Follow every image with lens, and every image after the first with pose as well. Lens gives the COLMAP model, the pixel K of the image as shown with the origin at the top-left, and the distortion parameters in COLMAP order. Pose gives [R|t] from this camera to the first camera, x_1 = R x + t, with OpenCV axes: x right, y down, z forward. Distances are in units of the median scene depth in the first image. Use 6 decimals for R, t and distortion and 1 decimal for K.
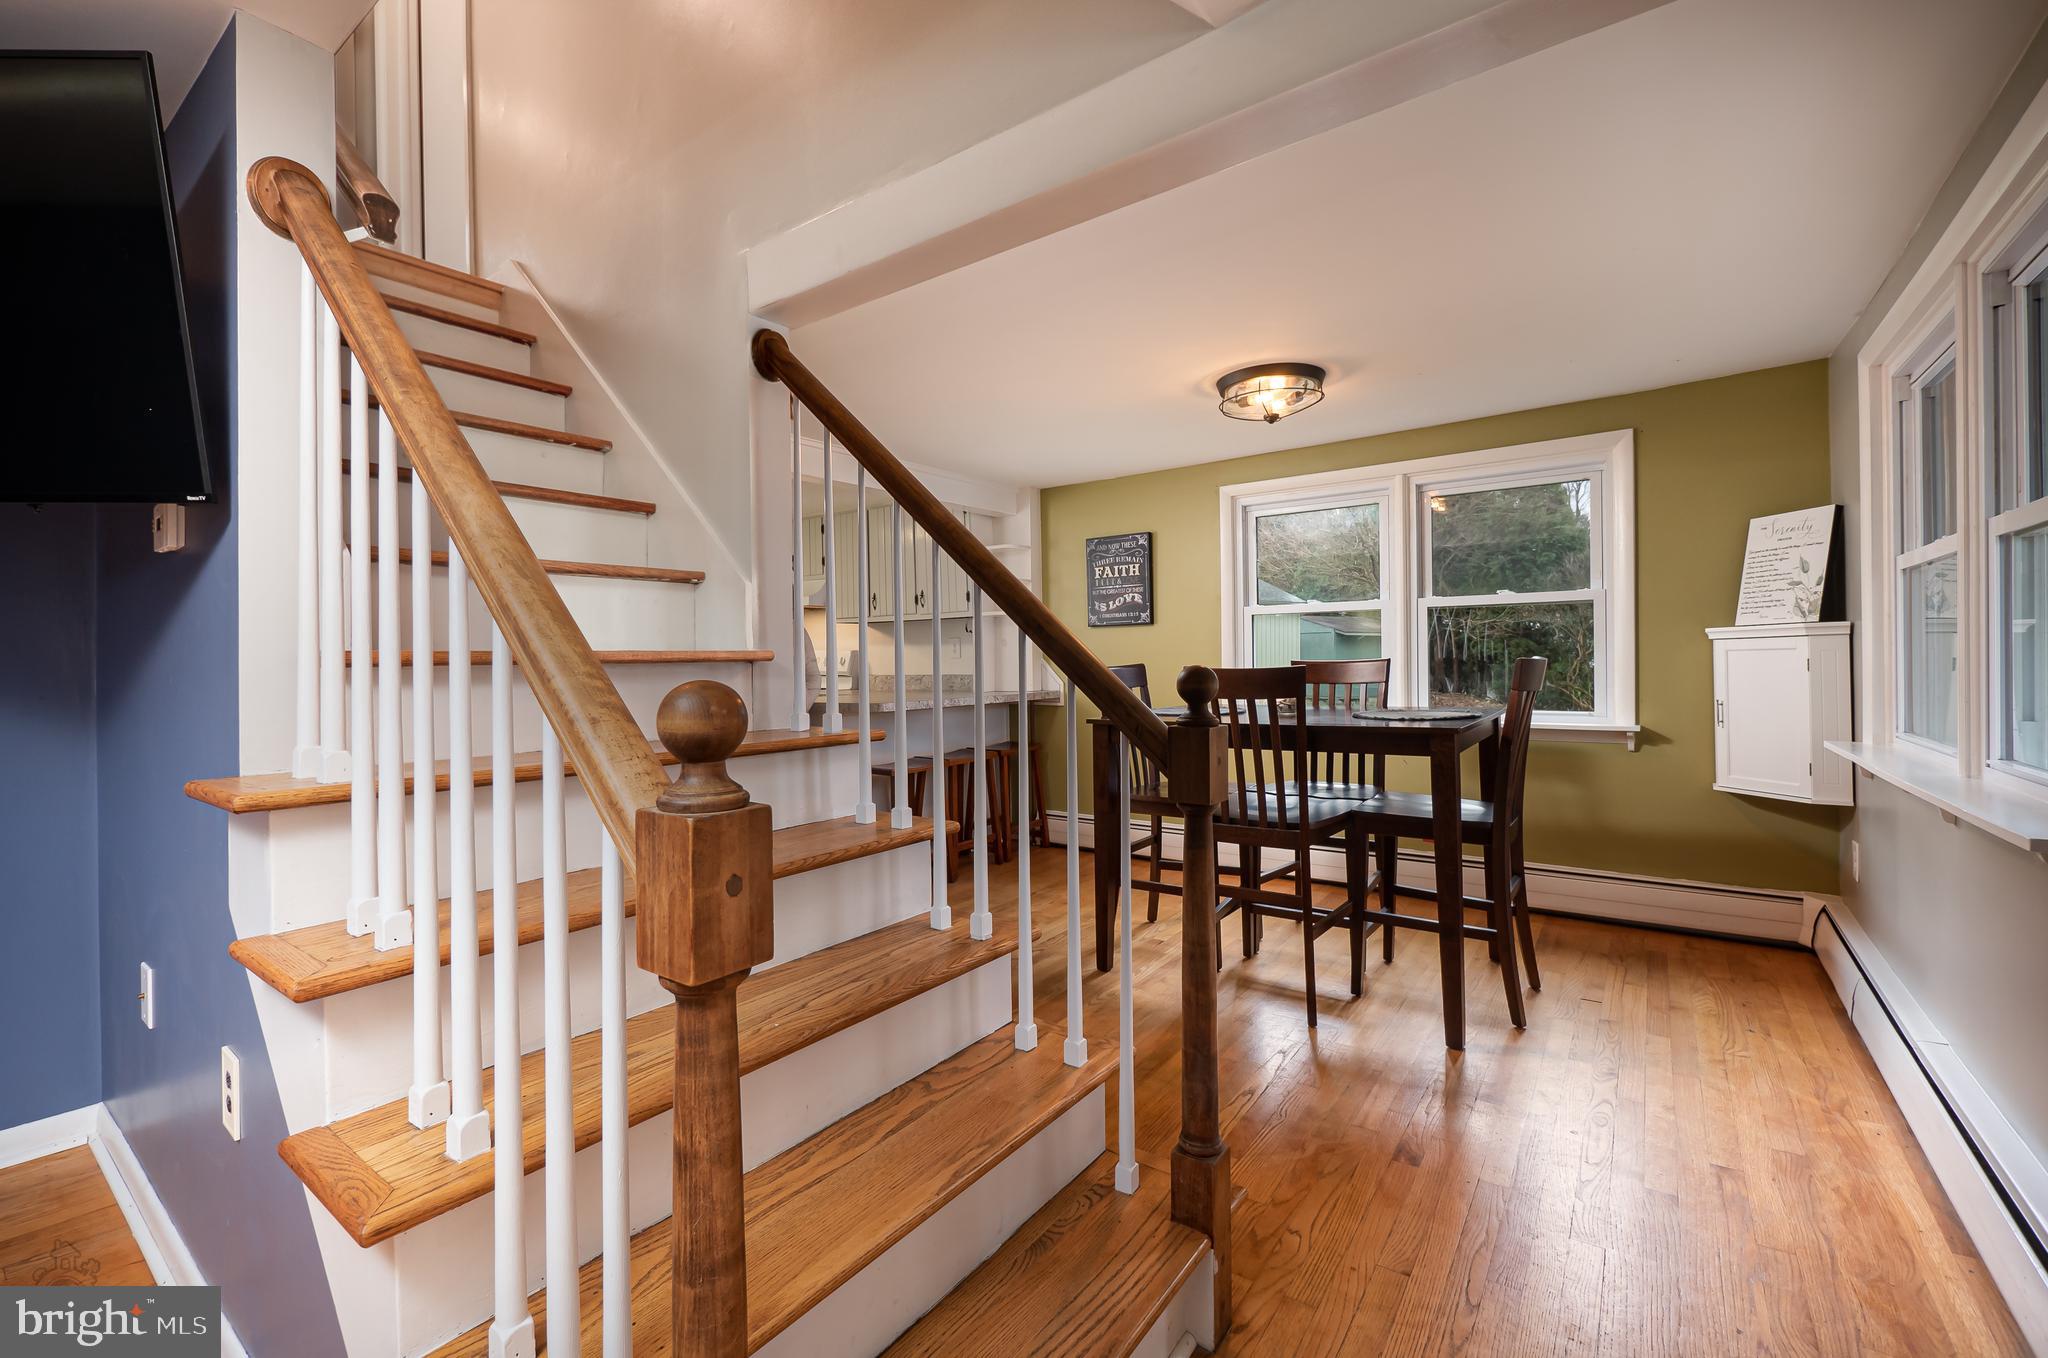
lens RADIAL K [[879.0, 0, 1010.4], [0, 879.0, 676.2], [0, 0, 1]] dist [-0.000743, 0.000439]
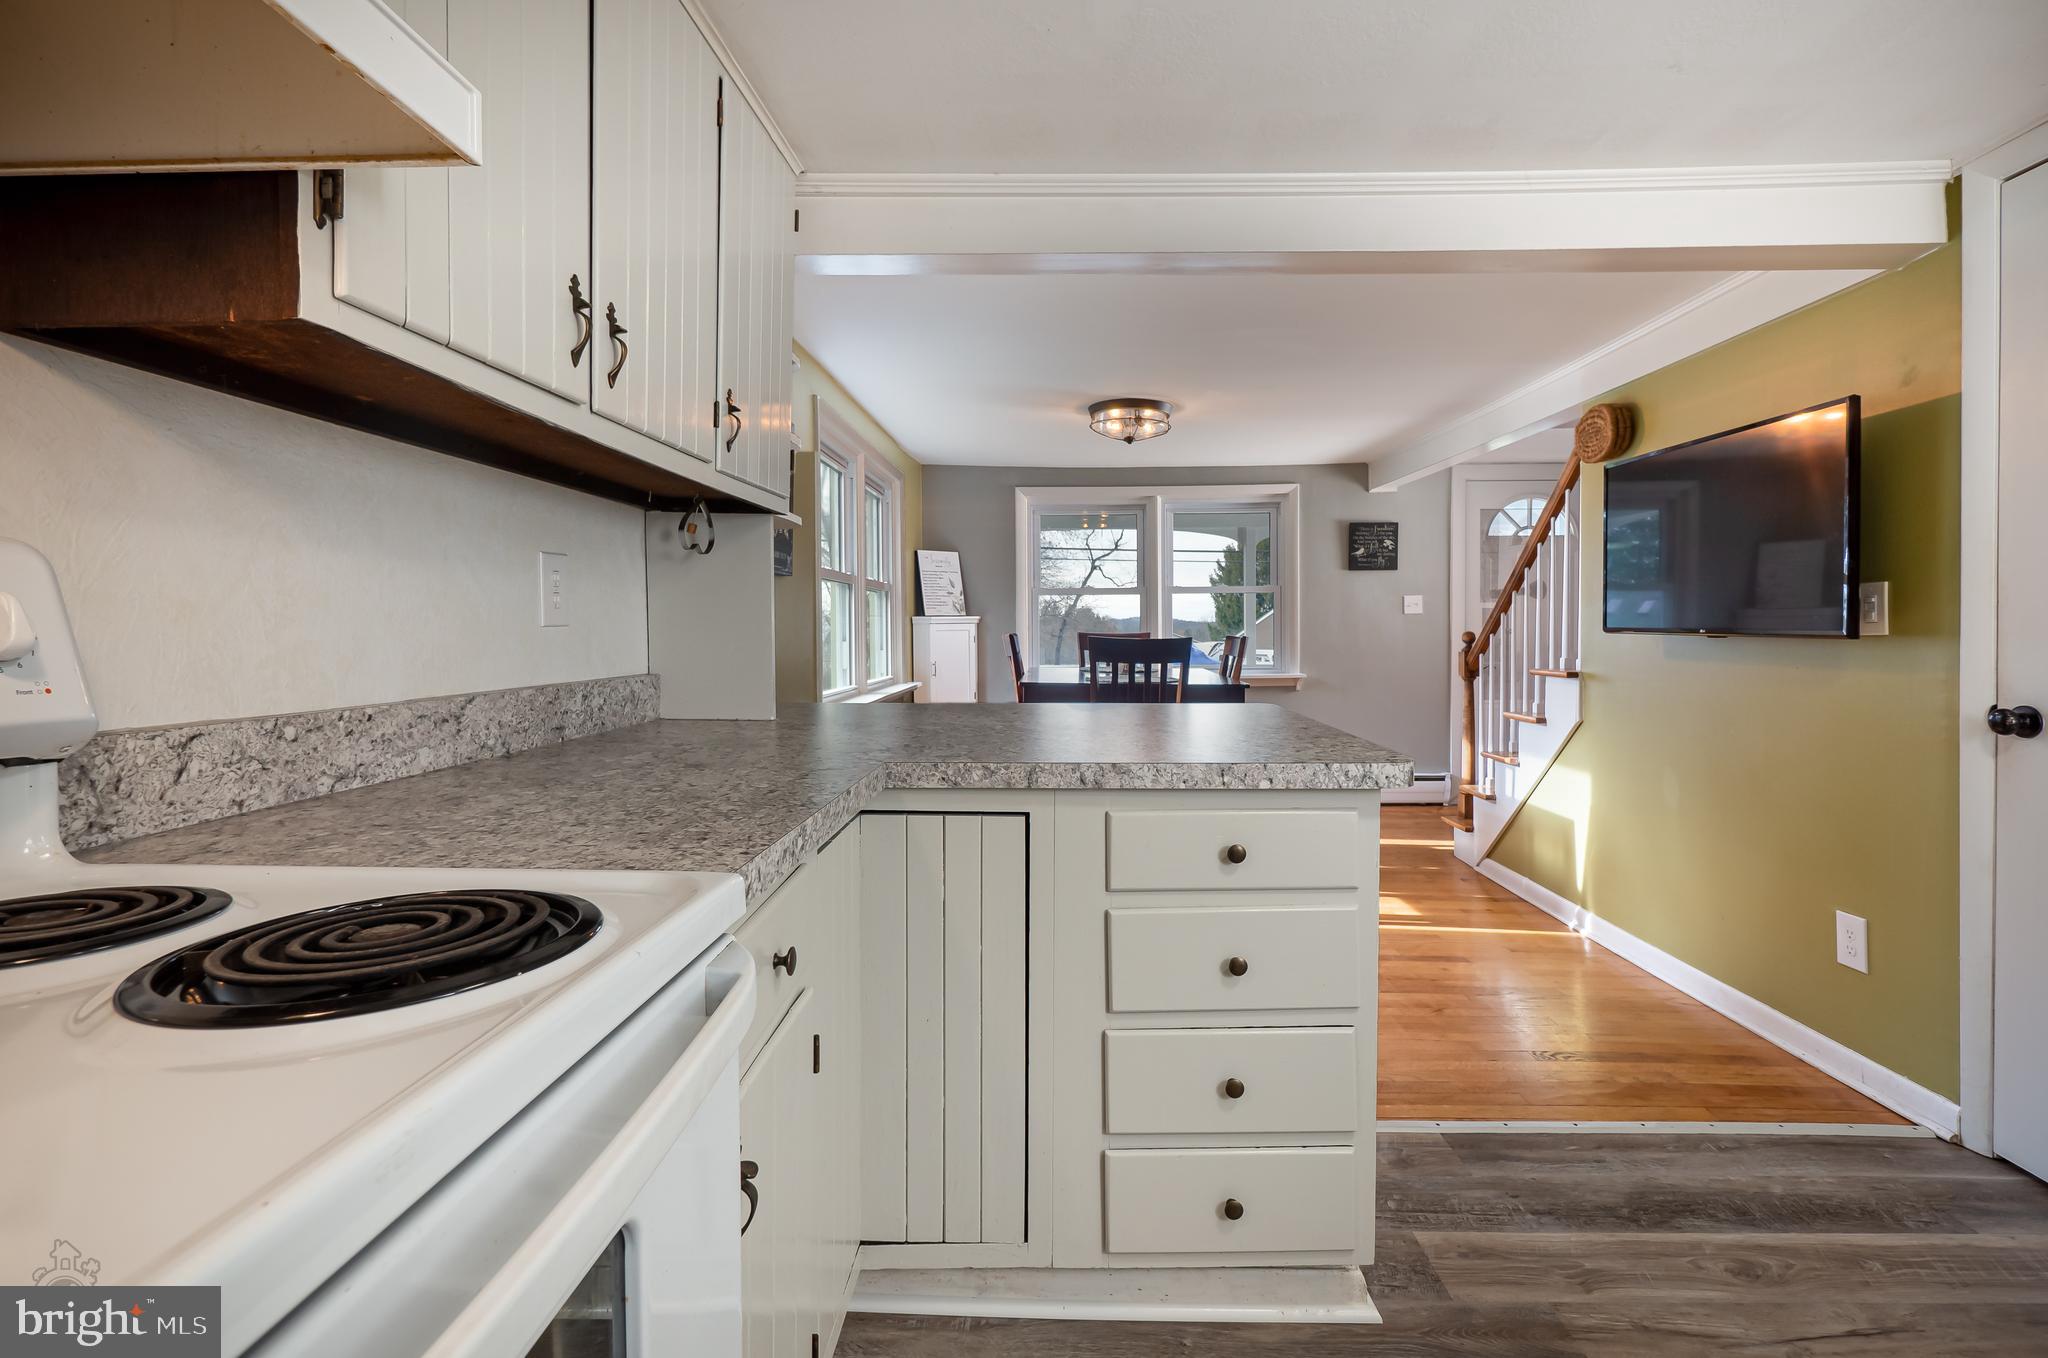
lens RADIAL K [[908.3, 0, 1014.8], [0, 908.3, 653.7], [0, 0, 1]] dist [-0.000917, -0.000416]
pose [[-0.566227, -0.009088, 0.824199, -0.666669], [0.022958, 0.999377, 0.026792, -0.027505], [-0.823929, 0.034093, -0.565666, 1.810452]]
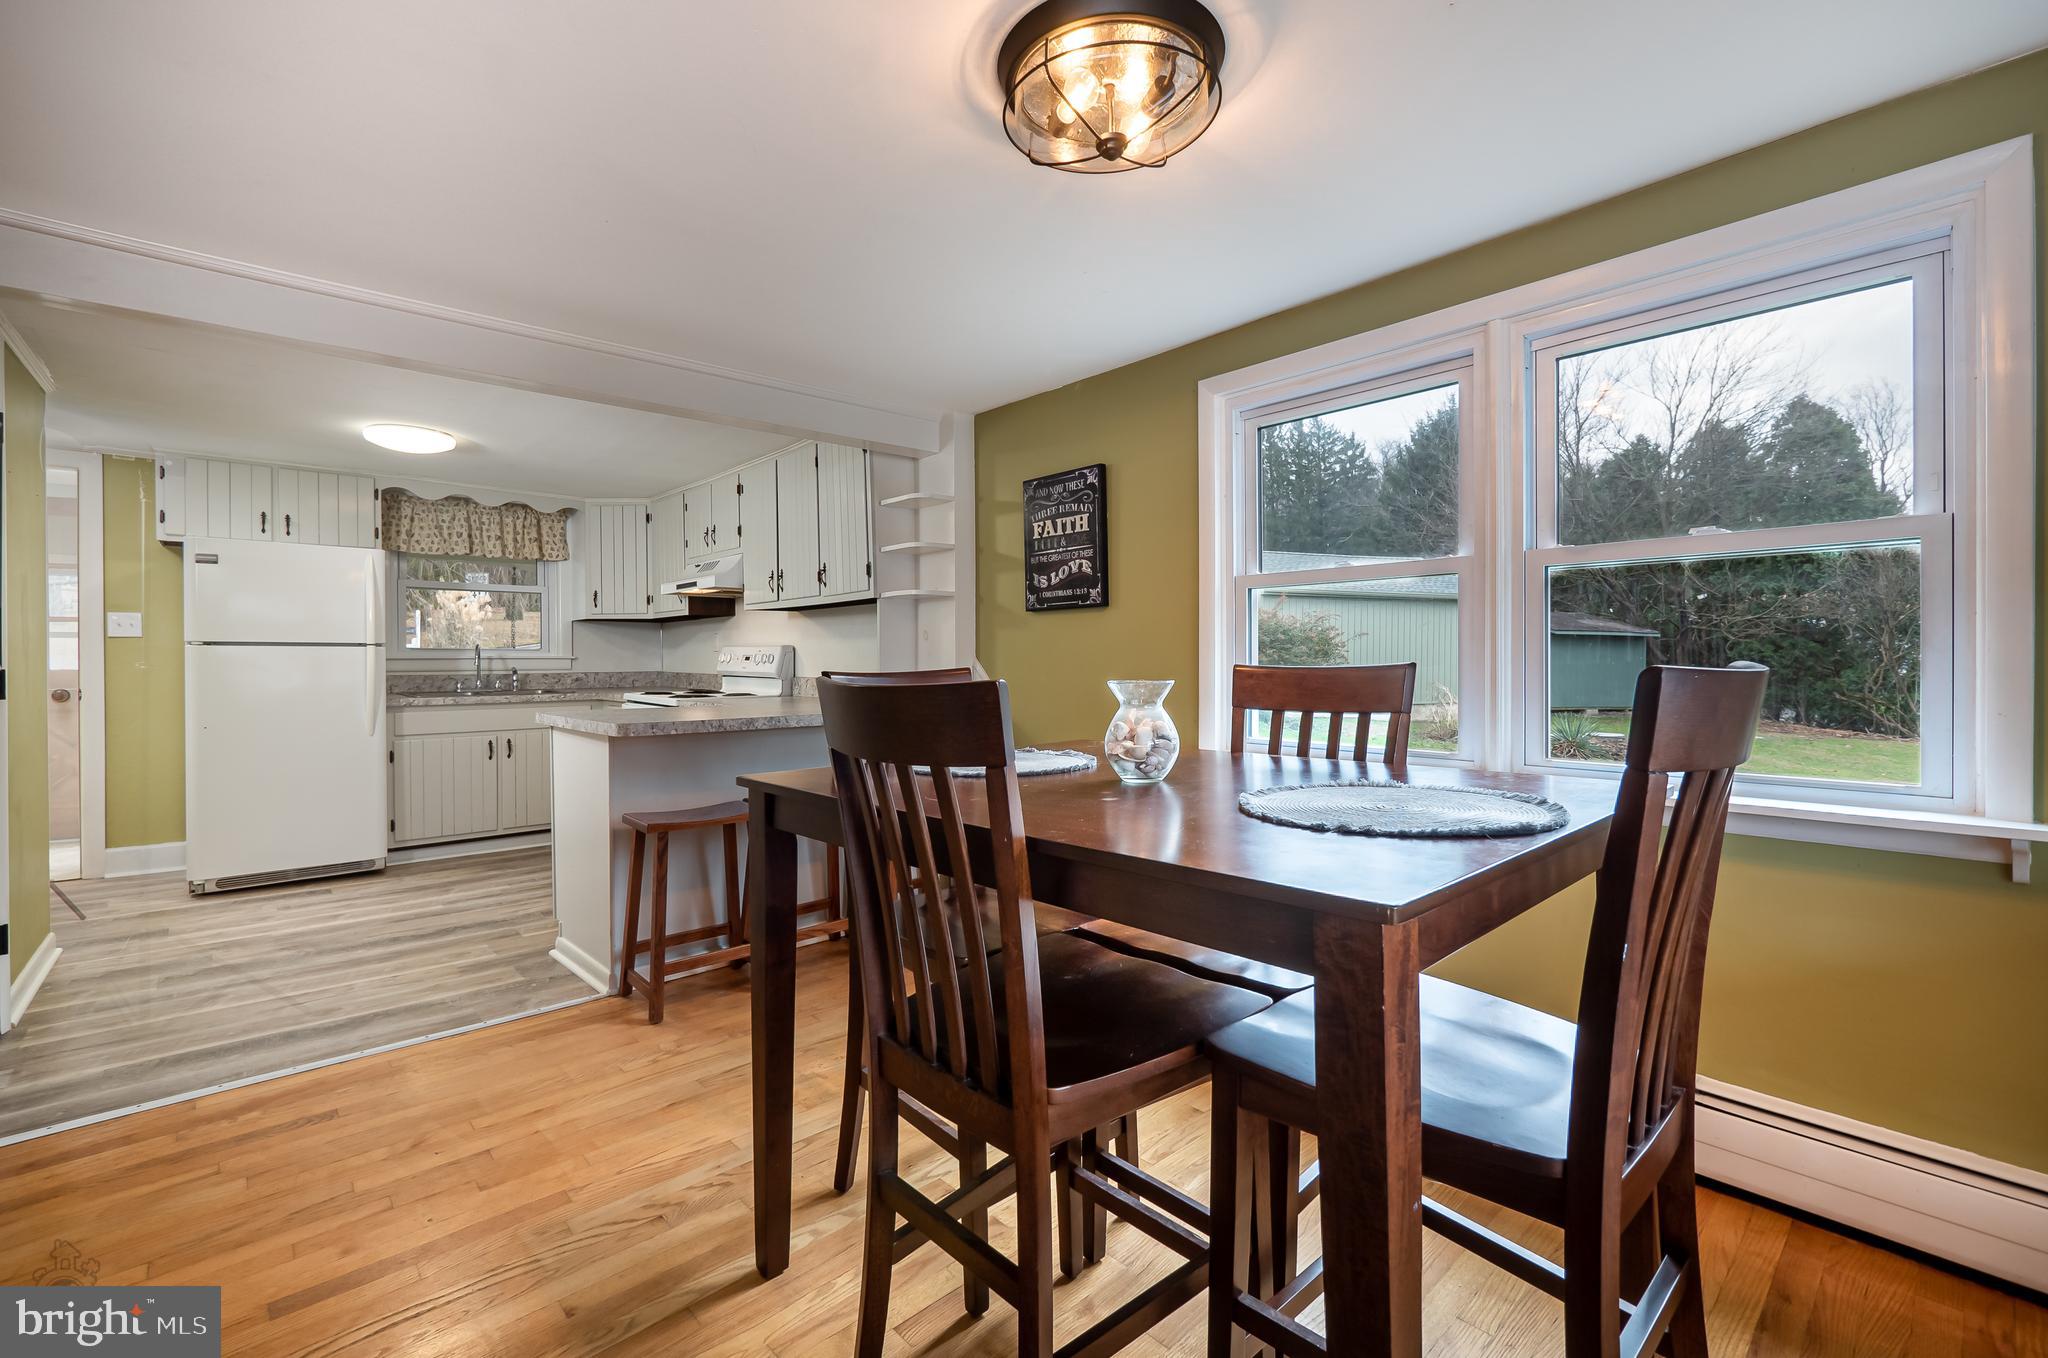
lens RADIAL K [[891.2, 0, 1004.6], [0, 891.2, 670.3], [0, 0, 1]] dist [-0.001143, 0.000531]
pose [[0.979132, 0.011308, -0.202911, 0.326295], [-0.012223, 0.999920, -0.003257, -0.013114], [0.202858, 0.005669, 0.979192, 0.503798]]
